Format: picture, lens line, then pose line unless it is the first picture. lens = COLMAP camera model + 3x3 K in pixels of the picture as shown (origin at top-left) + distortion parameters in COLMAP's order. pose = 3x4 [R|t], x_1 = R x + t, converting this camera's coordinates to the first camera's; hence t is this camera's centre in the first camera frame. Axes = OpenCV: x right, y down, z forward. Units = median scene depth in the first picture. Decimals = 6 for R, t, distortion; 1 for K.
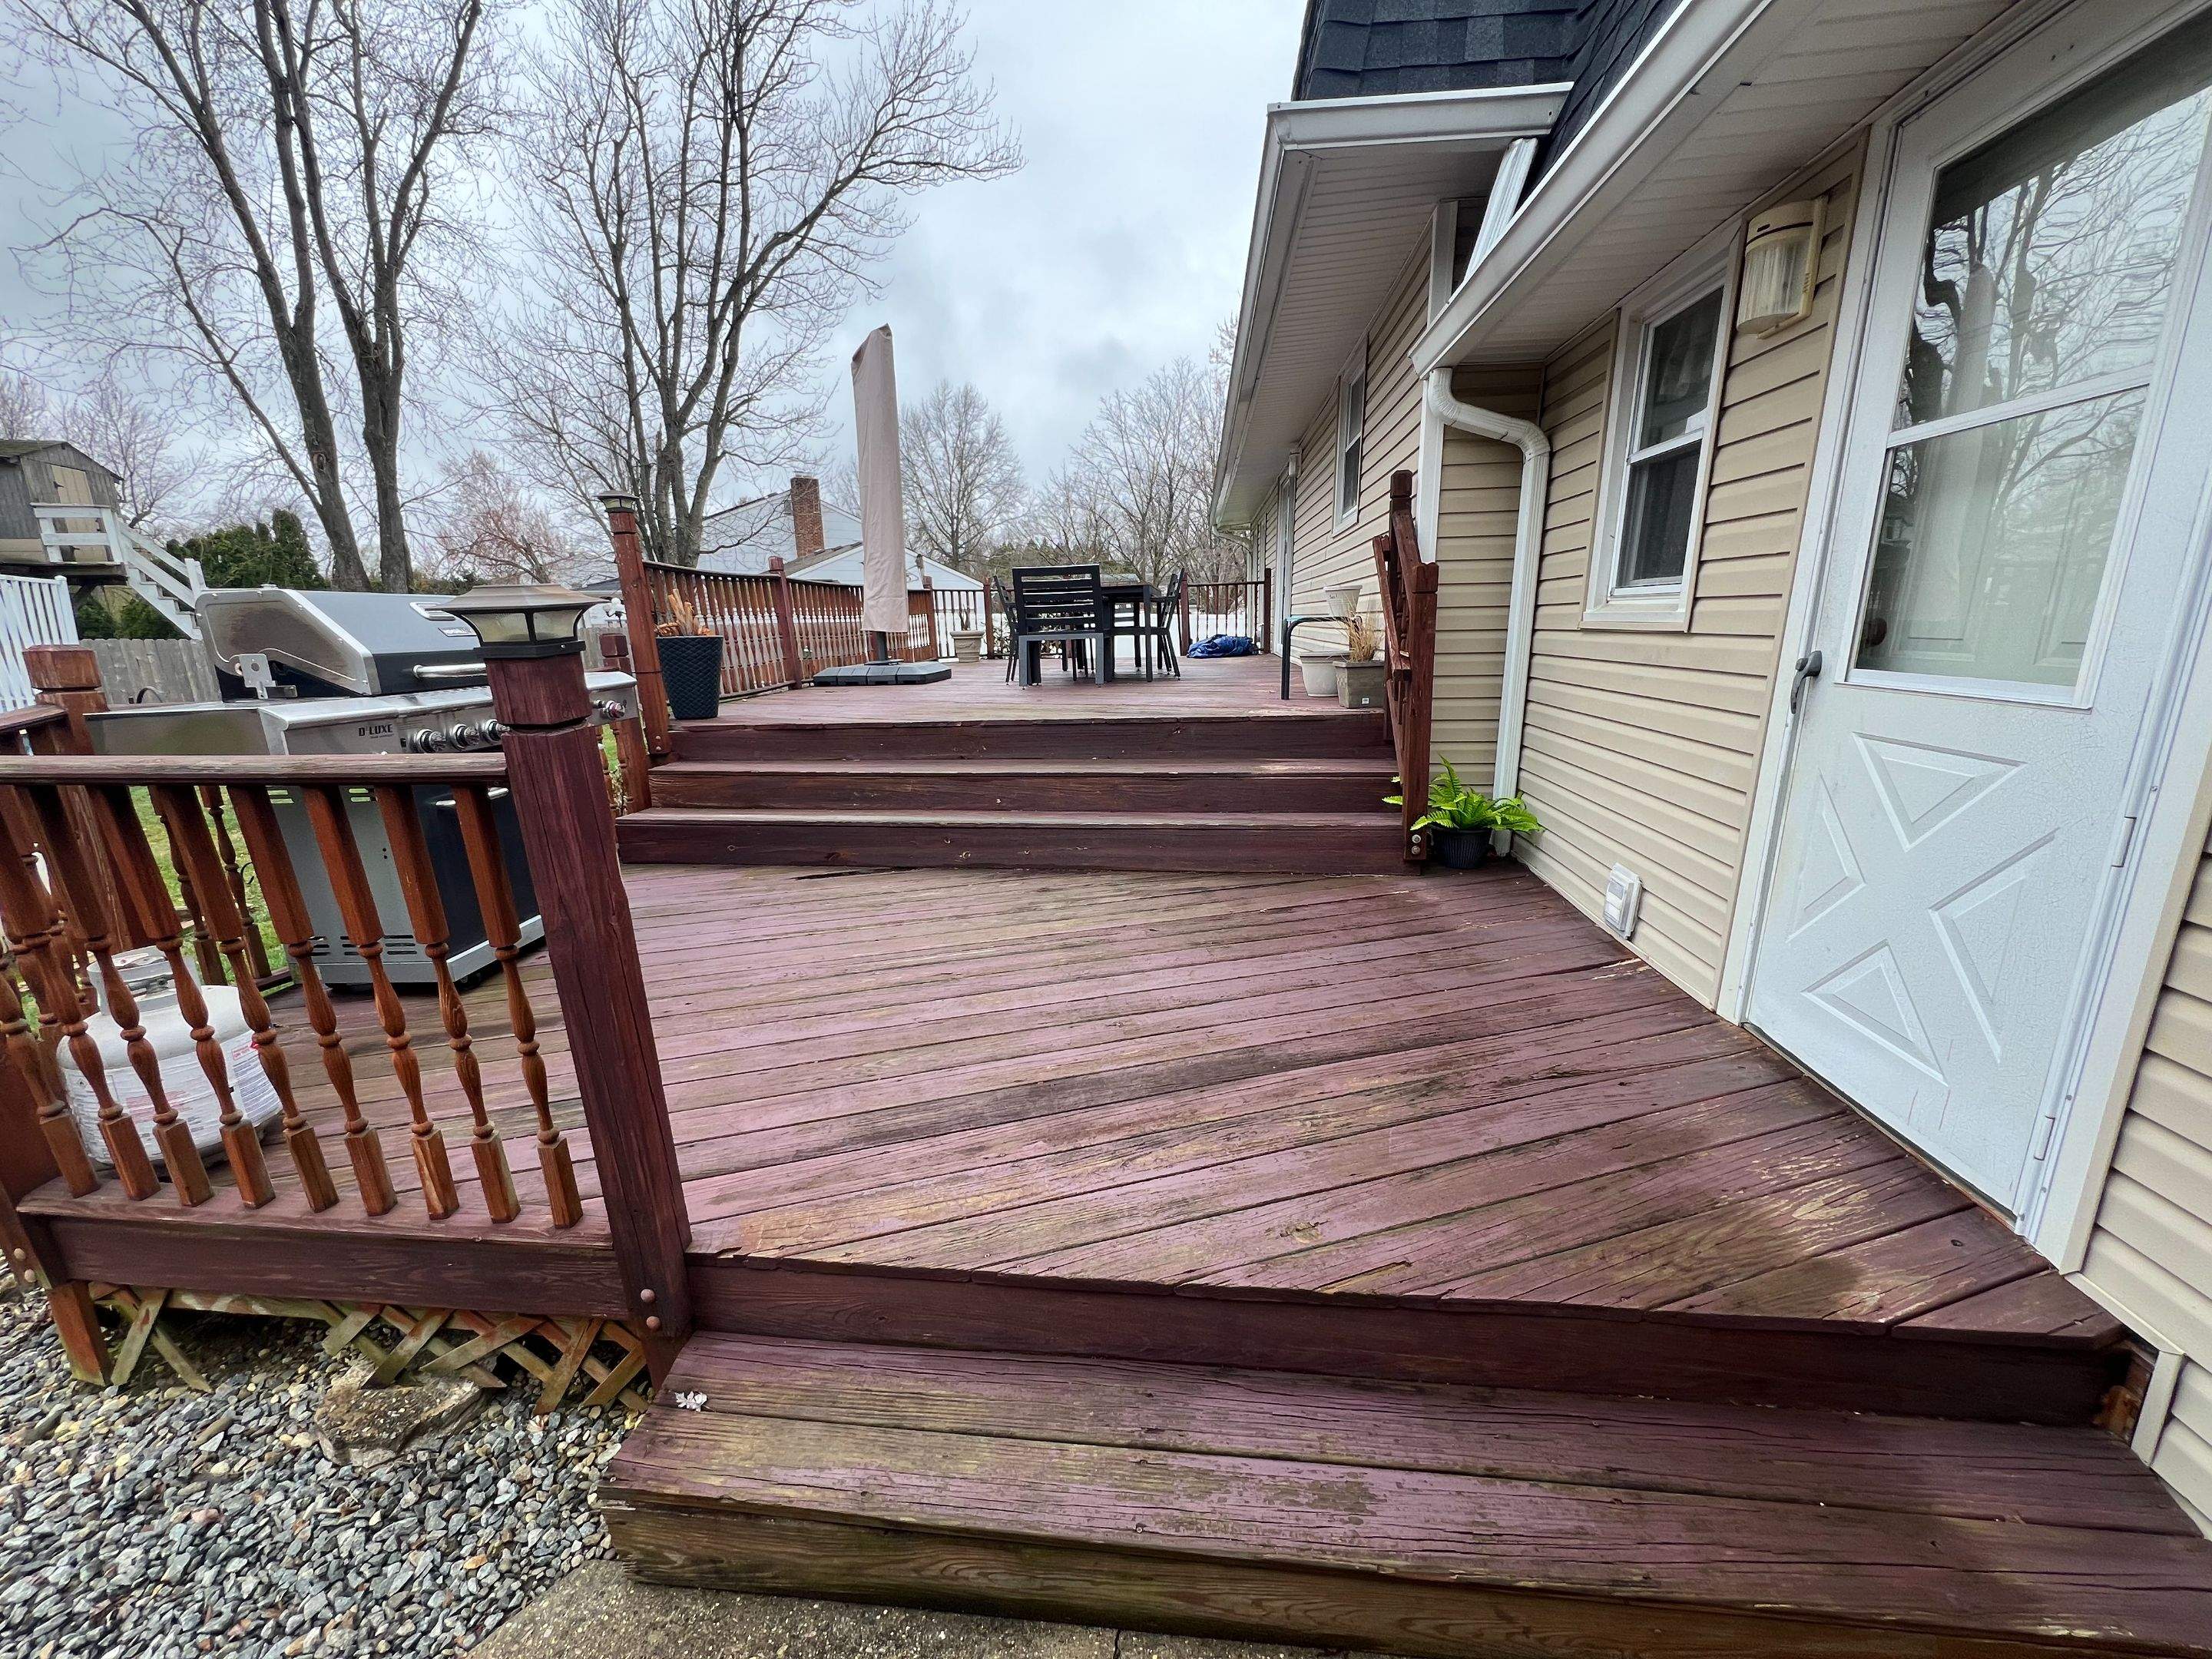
lens RADIAL K [[879.7, 0, 1108.2], [0, 879.7, 834.1], [0, 0, 1]] dist [-0.000906, 0.000188]
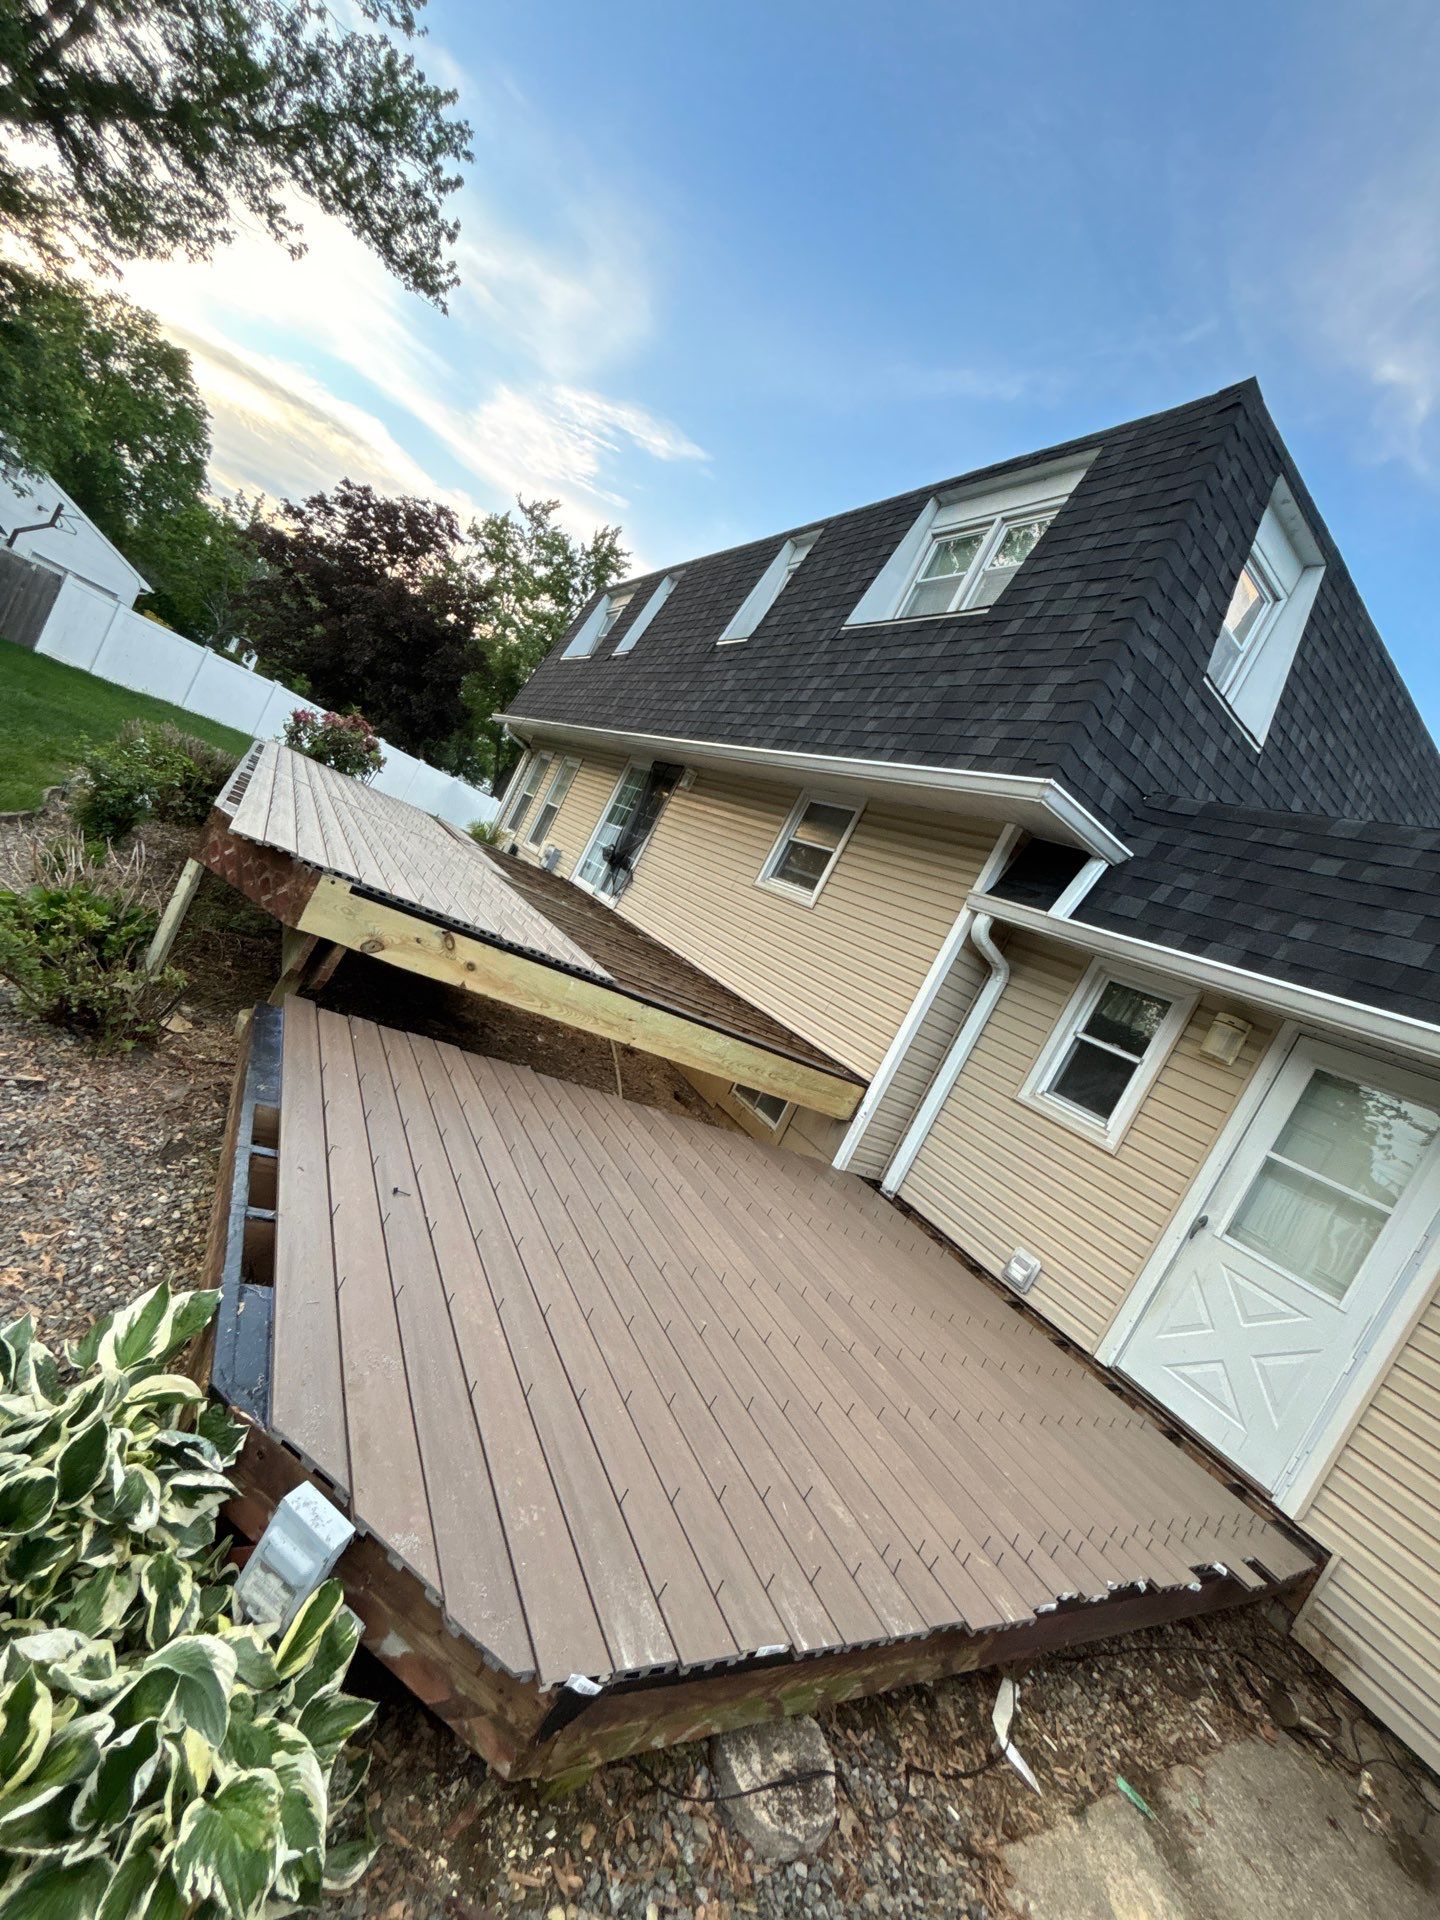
lens RADIAL K [[772.2, 0, 718.3], [0, 772.2, 962.0], [0, 0, 1]] dist [-0.011202, 0.004381]
pose [[0.704628, 0.333003, 0.626585, -1.300224], [-0.322023, 0.936940, -0.135812, -0.125158], [-0.632298, -0.106078, 0.767428, 0.295251]]
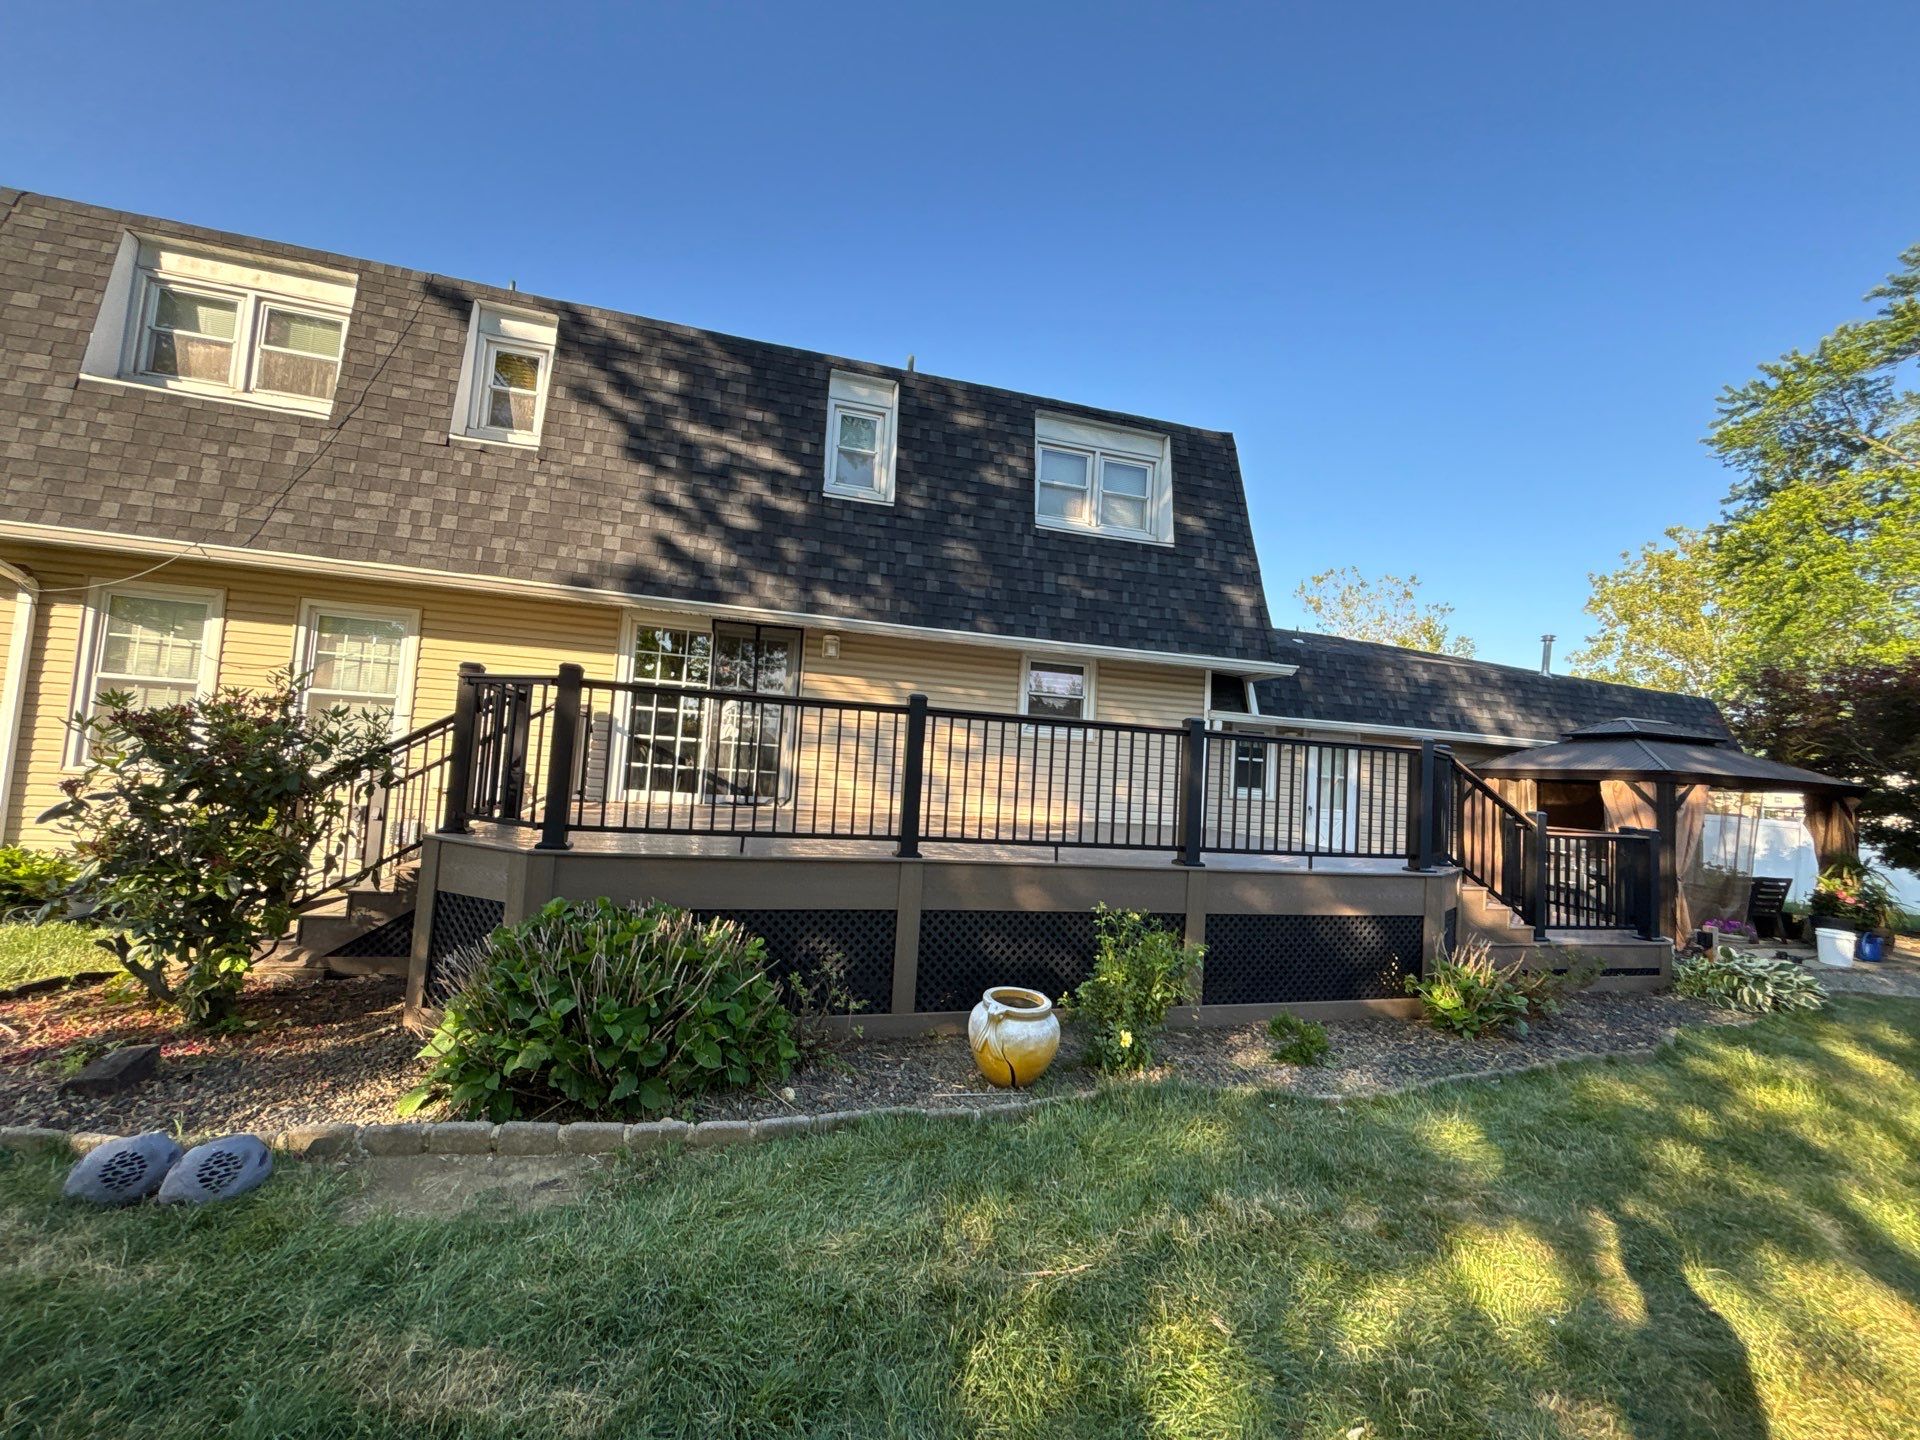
lens RADIAL K [[740.6, 0, 934.1], [0, 740.6, 725.4], [0, 0, 1]] dist [-0.009028, -0.000021]
pose [[-0.345282, 0.047043, 0.937319, -2.722429], [0.166927, 0.985896, 0.012011, -1.078508], [-0.923534, 0.160611, -0.348265, 4.377034]]
